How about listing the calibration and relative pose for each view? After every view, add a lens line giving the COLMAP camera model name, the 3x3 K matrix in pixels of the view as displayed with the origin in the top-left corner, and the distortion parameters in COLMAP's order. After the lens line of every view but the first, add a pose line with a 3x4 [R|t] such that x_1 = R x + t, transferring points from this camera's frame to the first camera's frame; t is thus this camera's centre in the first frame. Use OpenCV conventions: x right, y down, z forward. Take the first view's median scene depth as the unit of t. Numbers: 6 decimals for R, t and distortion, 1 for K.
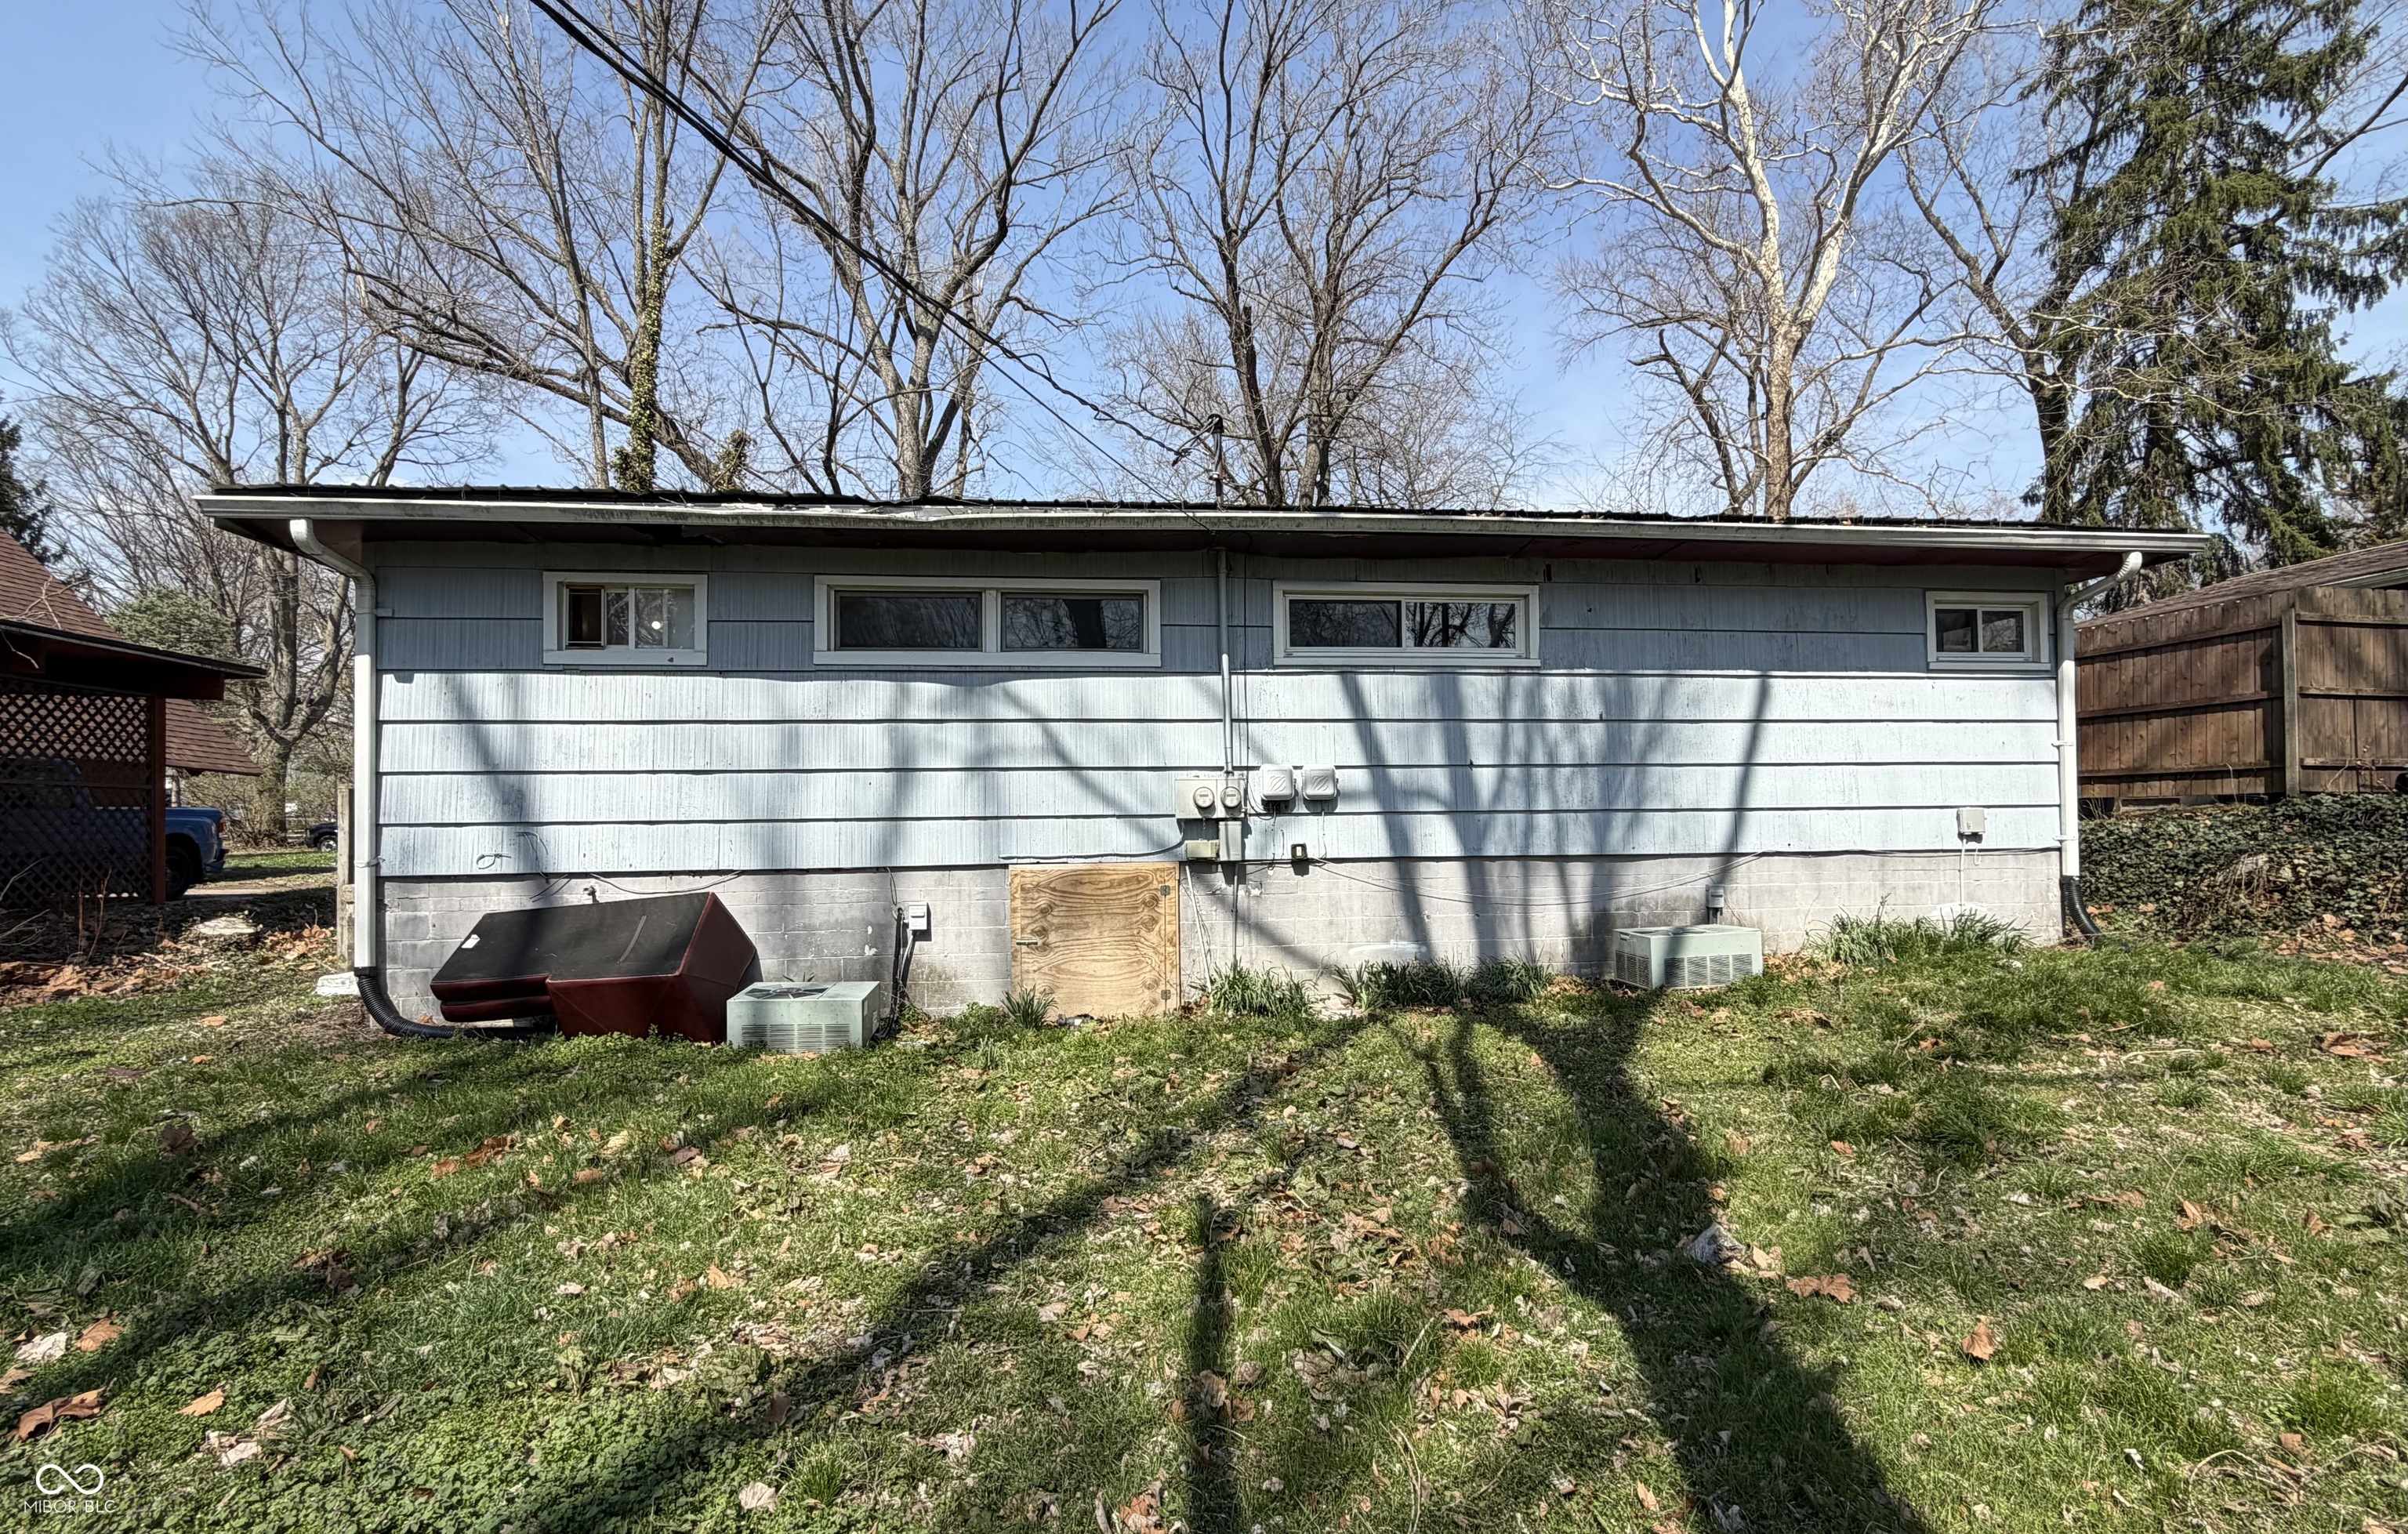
lens RADIAL K [[1133.6, 0, 1207.3], [0, 1133.6, 780.7], [0, 0, 1]] dist [-0.004050, -0.000667]
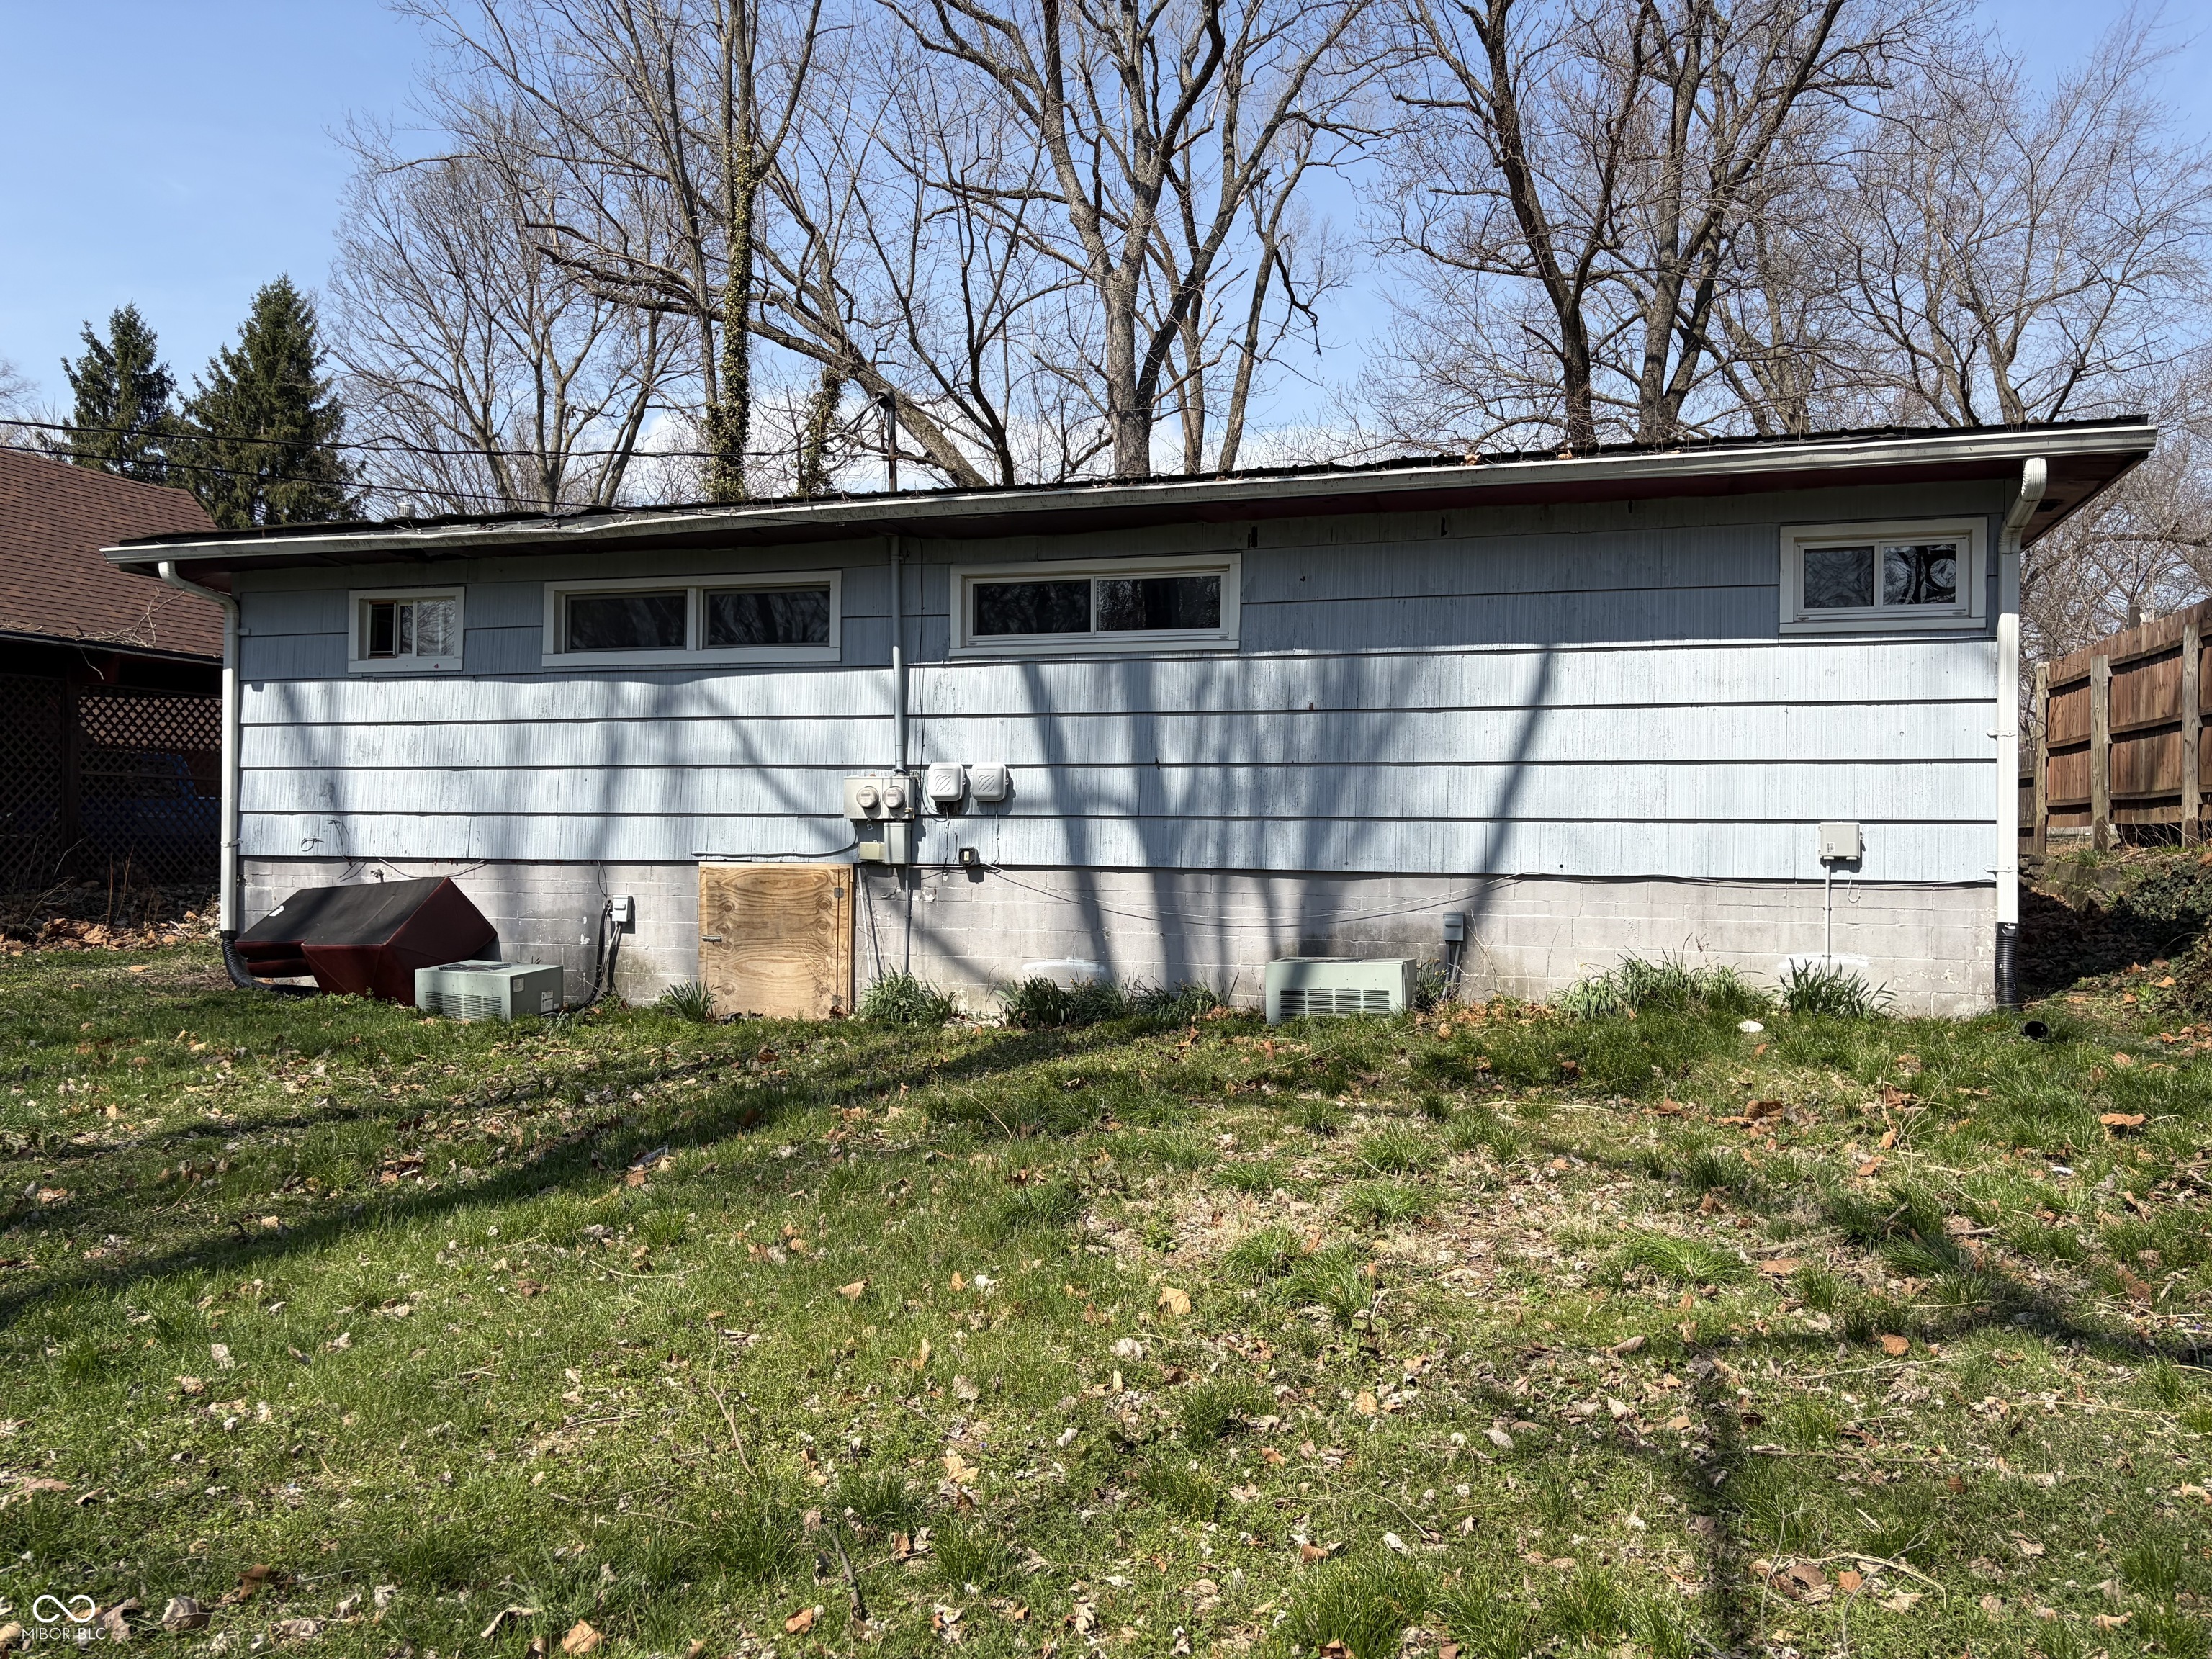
lens RADIAL K [[1679.2, 0, 1111.6], [0, 1679.2, 845.6], [0, 0, 1]] dist [0.043562, -0.040825]
pose [[0.905875, 0.022625, -0.422940, 0.767961], [-0.005664, 0.999130, 0.041317, -0.004066], [0.423507, -0.035032, 0.905215, -0.199240]]
